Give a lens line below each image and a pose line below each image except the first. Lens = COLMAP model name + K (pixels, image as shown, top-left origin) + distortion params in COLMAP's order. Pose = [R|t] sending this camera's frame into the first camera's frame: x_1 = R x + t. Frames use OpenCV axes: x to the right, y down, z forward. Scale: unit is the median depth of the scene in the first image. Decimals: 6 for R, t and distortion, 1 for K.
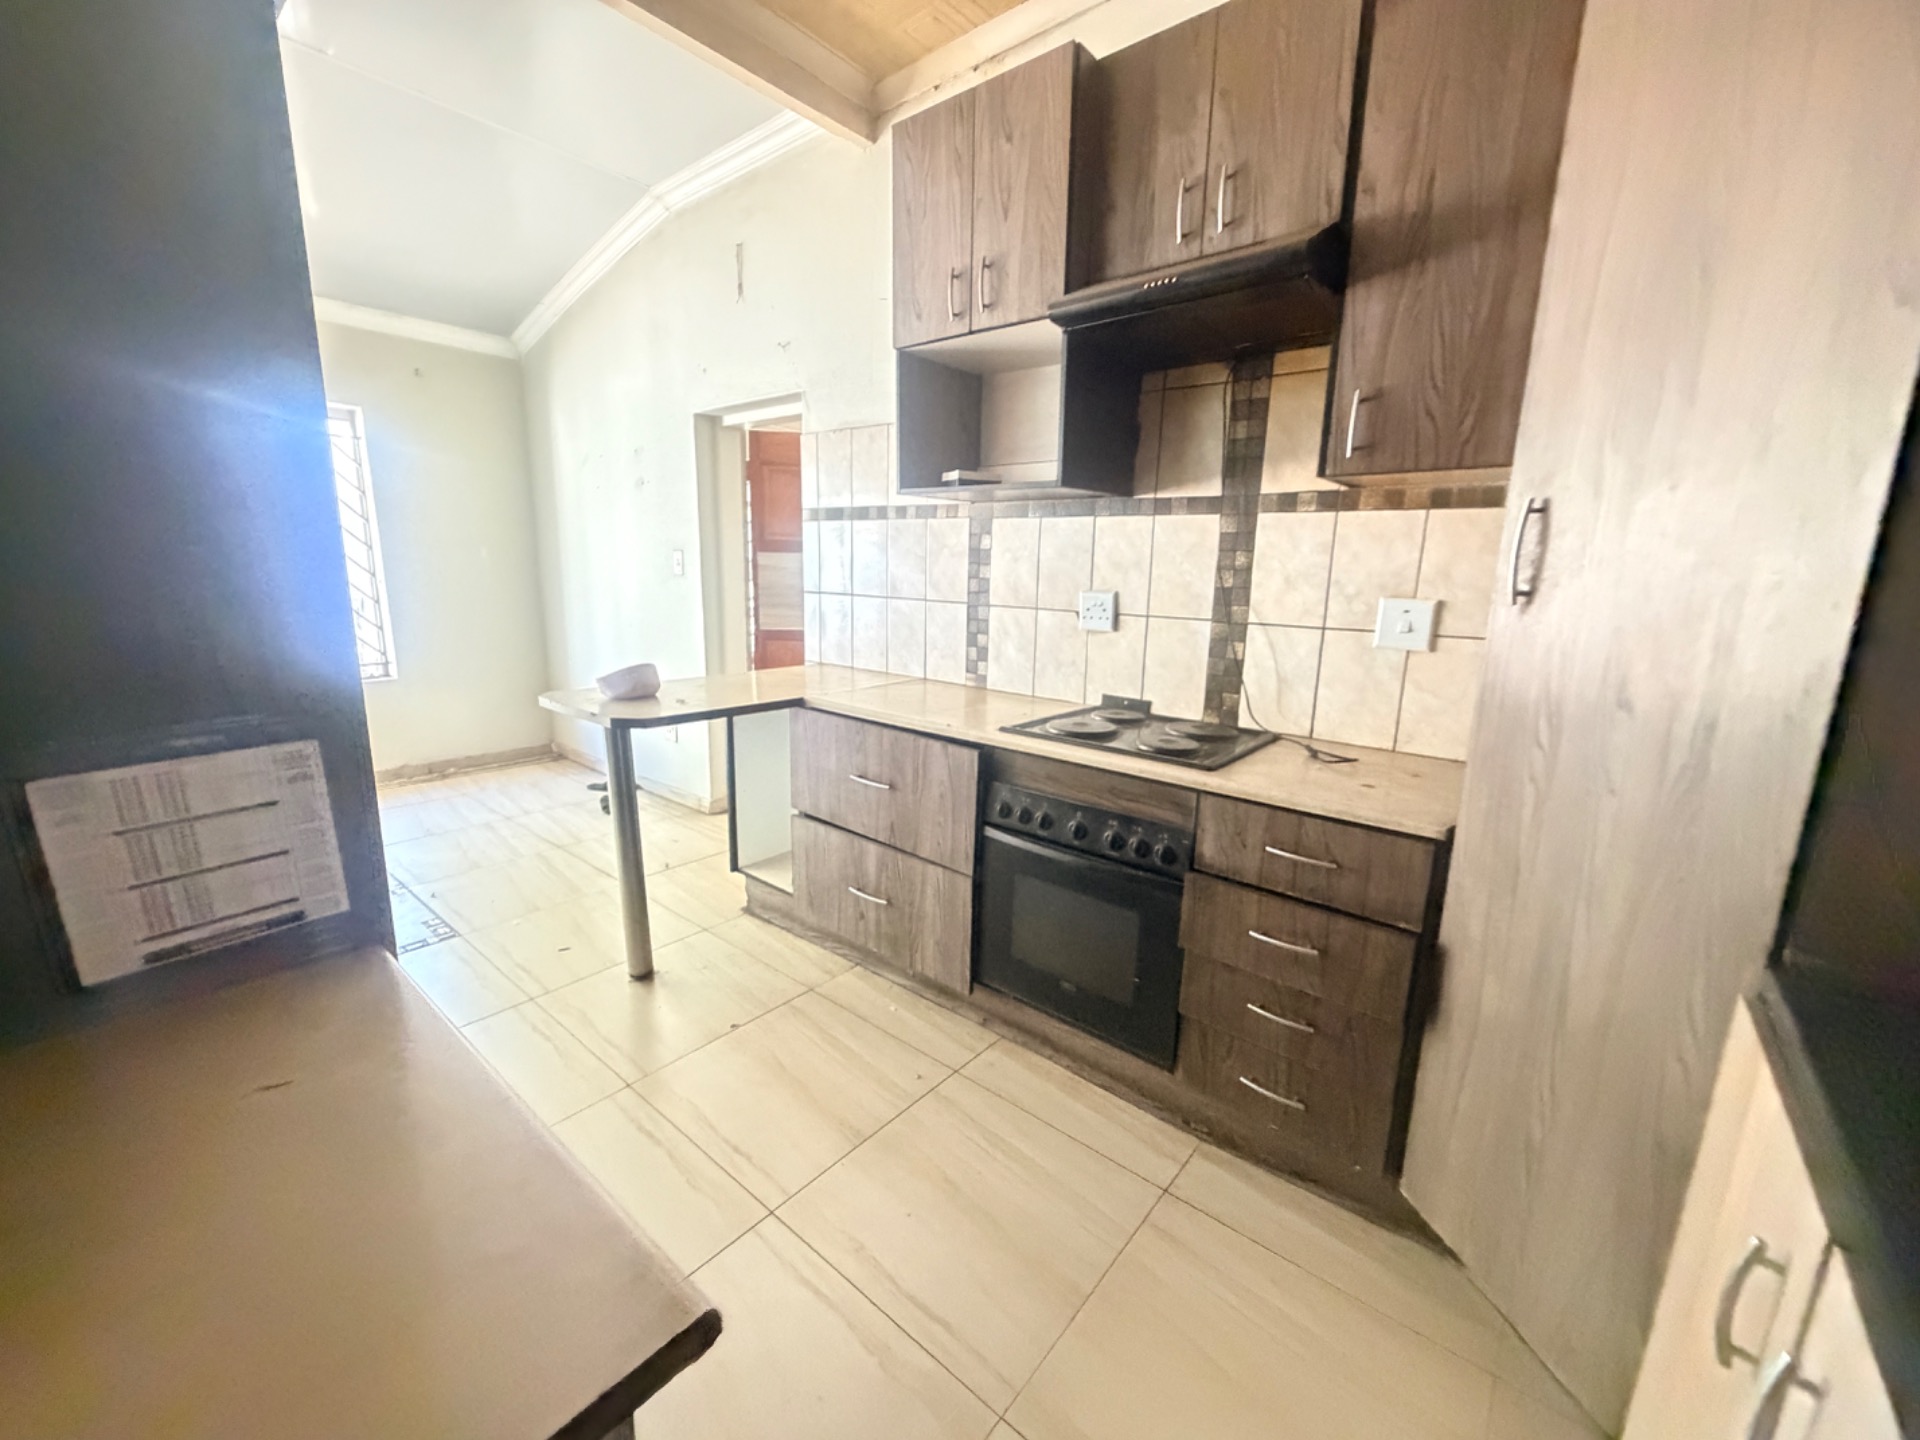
lens RADIAL K [[767.6, 0, 962.8], [0, 767.6, 721.9], [0, 0, 1]] dist [-0.000514, 0.000111]
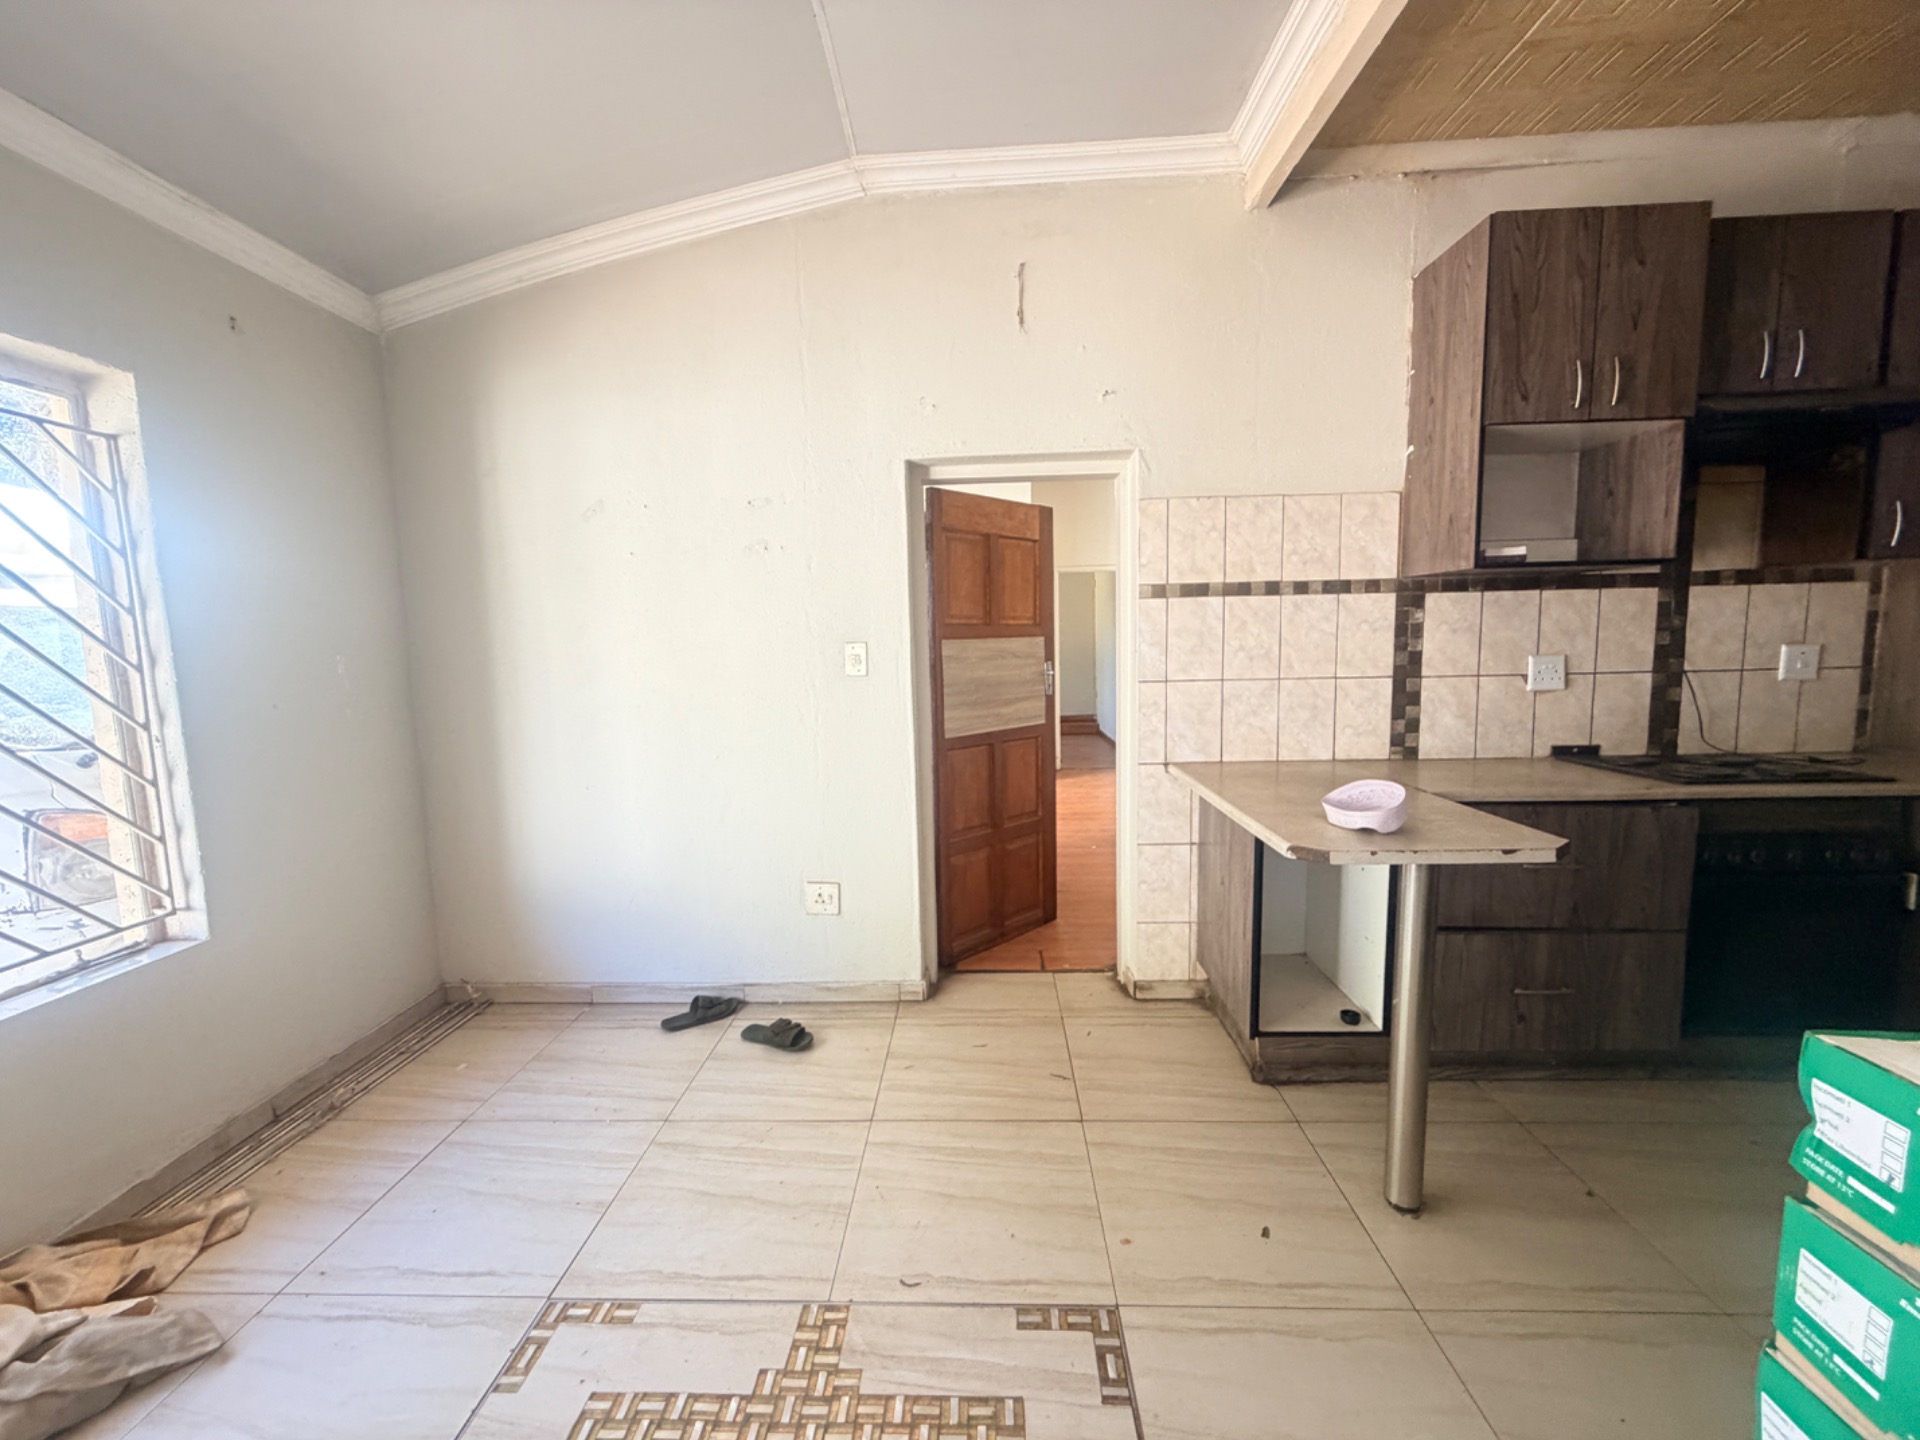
lens RADIAL K [[767.6, 0, 956.6], [0, 767.6, 720.1], [0, 0, 1]] dist [-0.000514, 0.000111]
pose [[0.792739, -0.105378, 0.600384, -1.267802], [0.165981, 0.985043, -0.046266, -0.179362], [-0.586529, 0.136329, 0.798372, 0.664833]]
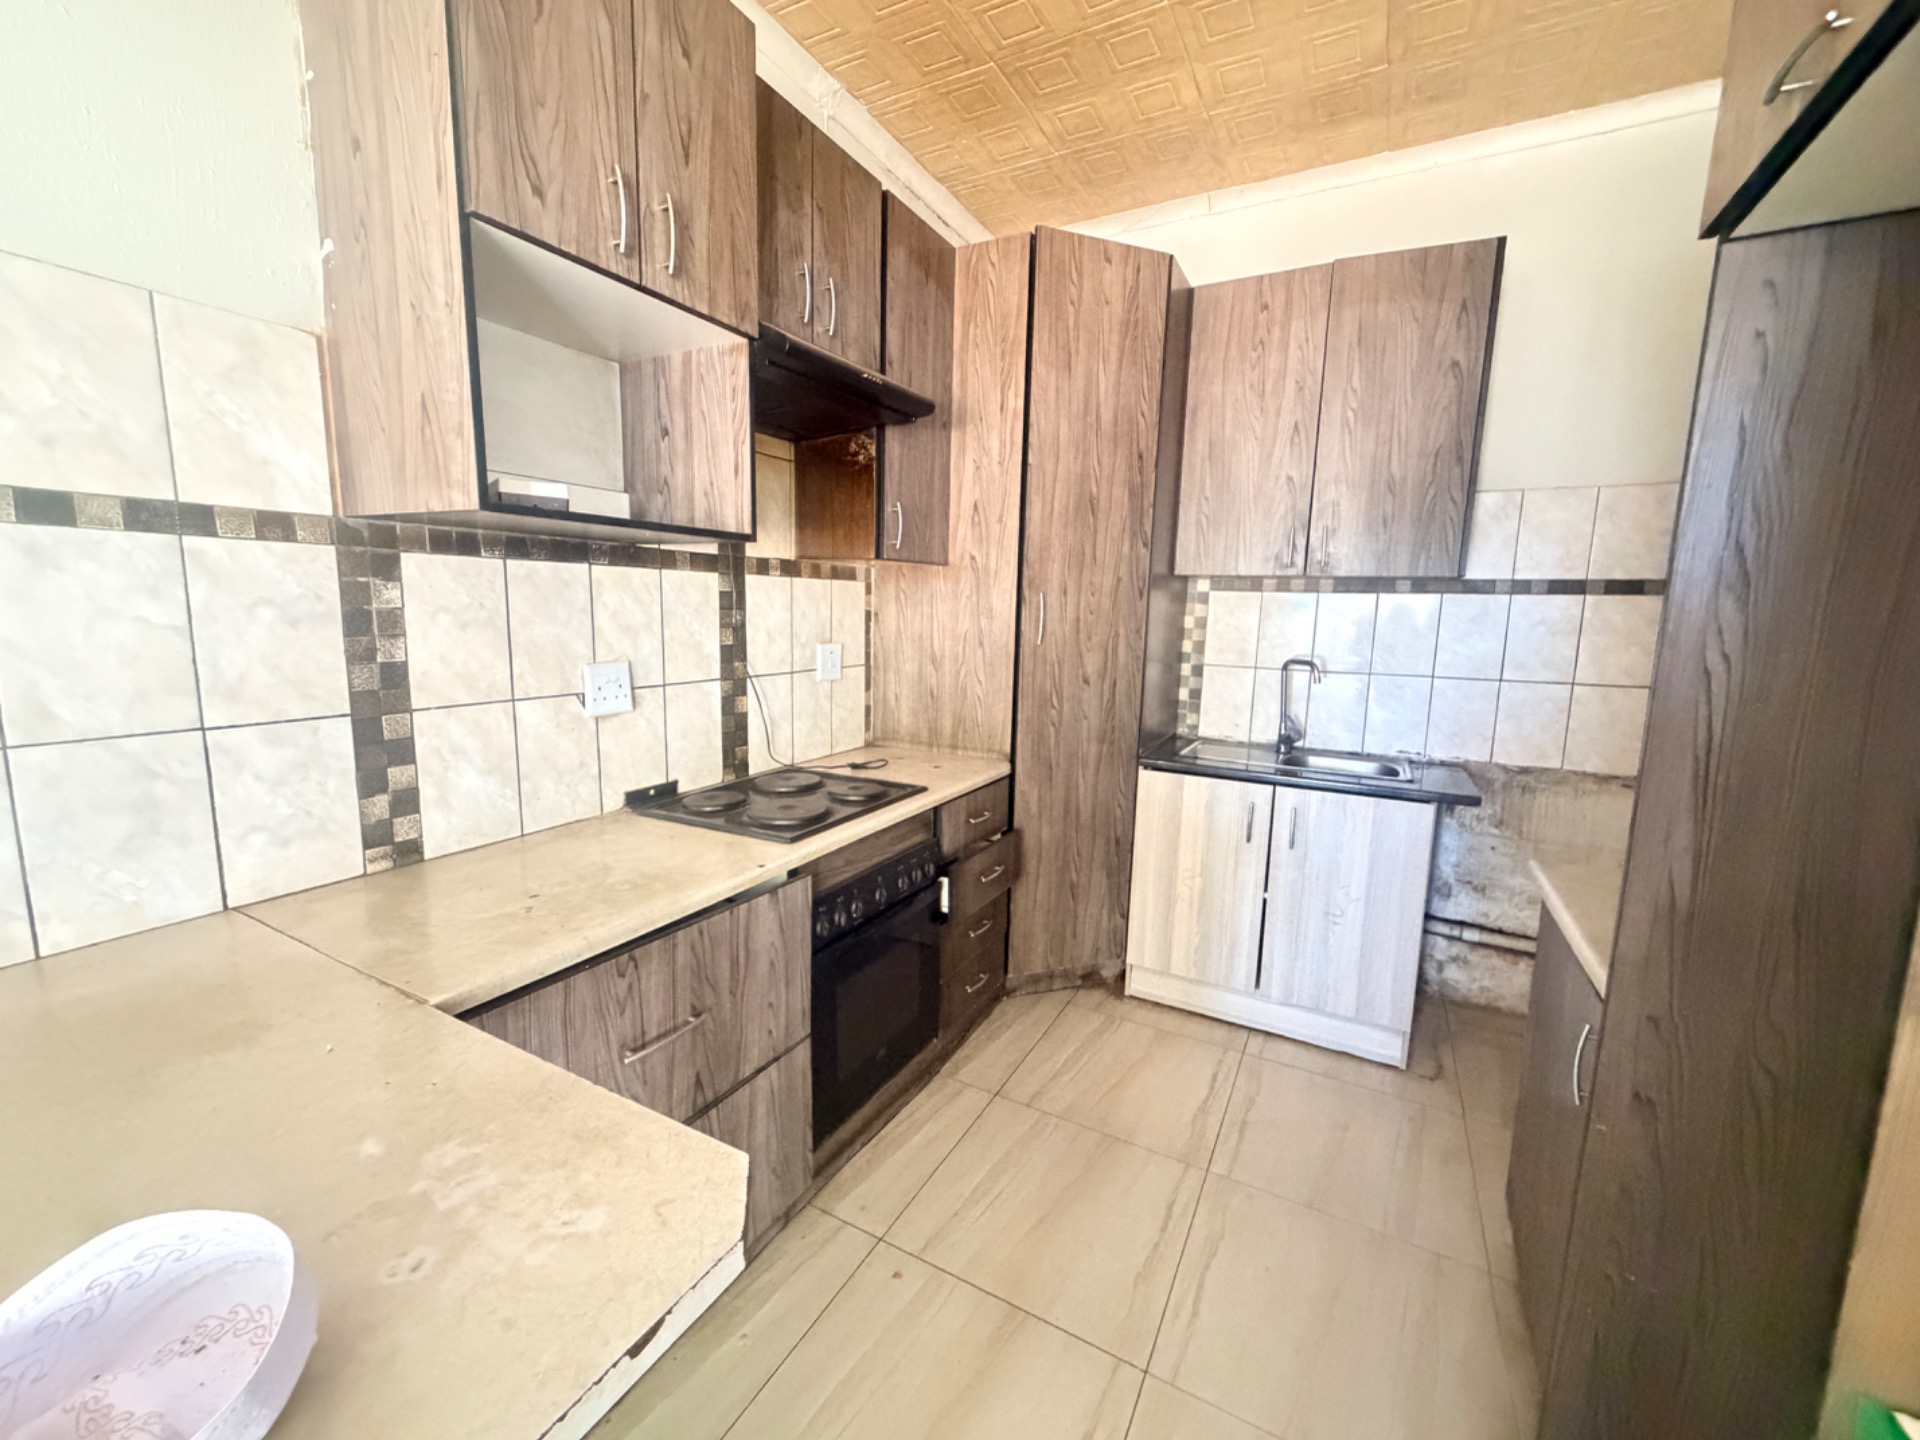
lens RADIAL K [[767.6, 0, 952.2], [0, 767.6, 719.9], [0, 0, 1]] dist [-0.000514, 0.000111]
pose [[-0.190738, -0.170962, 0.966639, -0.669601], [0.177102, 0.962566, 0.205188, -0.224689], [-0.965533, 0.210331, -0.153320, 0.851573]]
